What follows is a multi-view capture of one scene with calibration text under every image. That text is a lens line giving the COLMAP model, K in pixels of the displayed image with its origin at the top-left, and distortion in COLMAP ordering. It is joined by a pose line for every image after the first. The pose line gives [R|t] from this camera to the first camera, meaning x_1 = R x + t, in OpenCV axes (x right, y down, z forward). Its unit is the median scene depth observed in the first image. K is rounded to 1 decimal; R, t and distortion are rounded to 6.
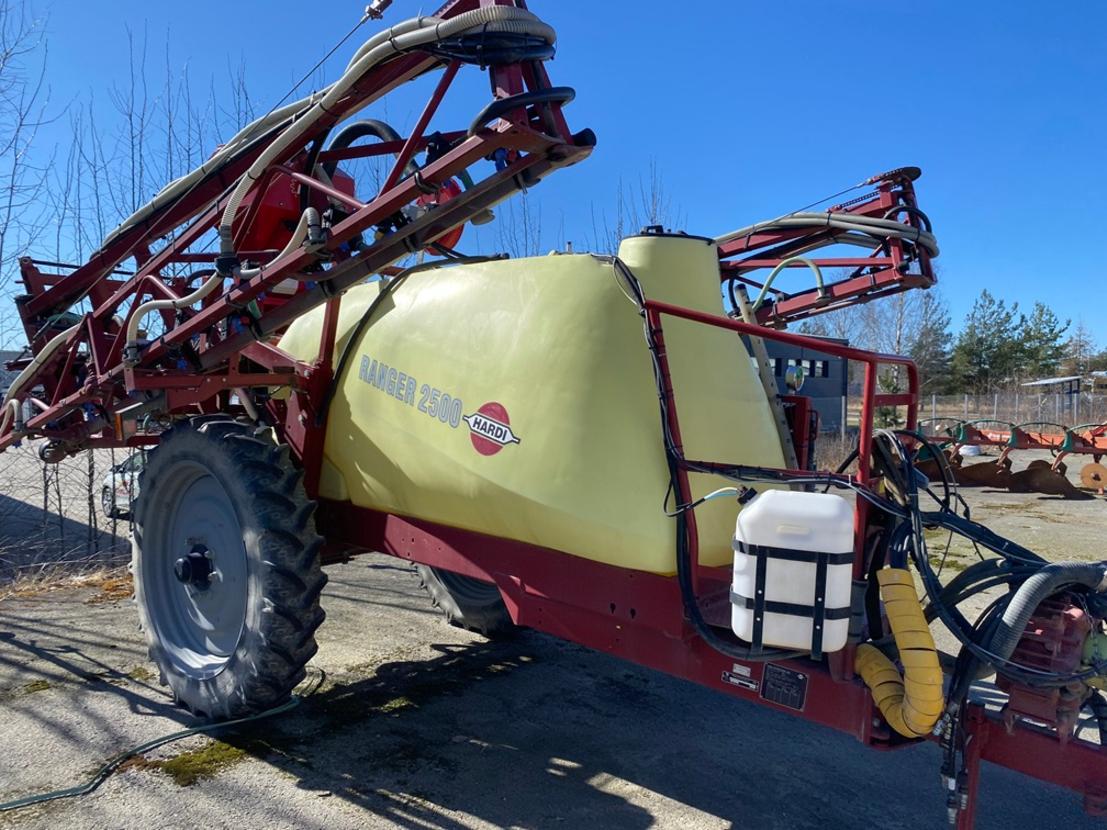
lens RADIAL K [[847.0, 0, 551.6], [0, 847.0, 412.0], [0, 0, 1]] dist [0.030539, -0.037668]
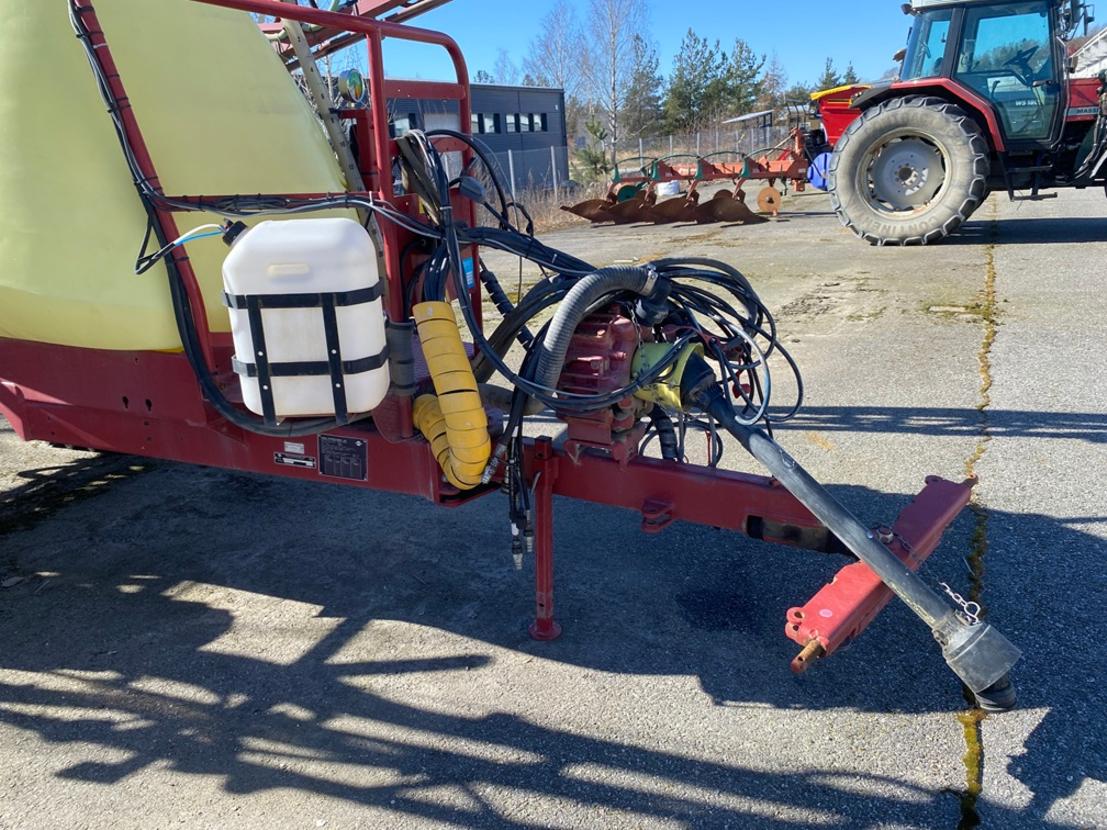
lens RADIAL K [[843.0, 0, 538.3], [0, 843.0, 412.6], [0, 0, 1]] dist [0.025447, -0.003004]
pose [[0.954106, -0.166596, 0.248854, 0.251027], [0.096165, 0.957411, 0.272244, 0.066472], [-0.283610, -0.235819, 0.929492, 0.164559]]
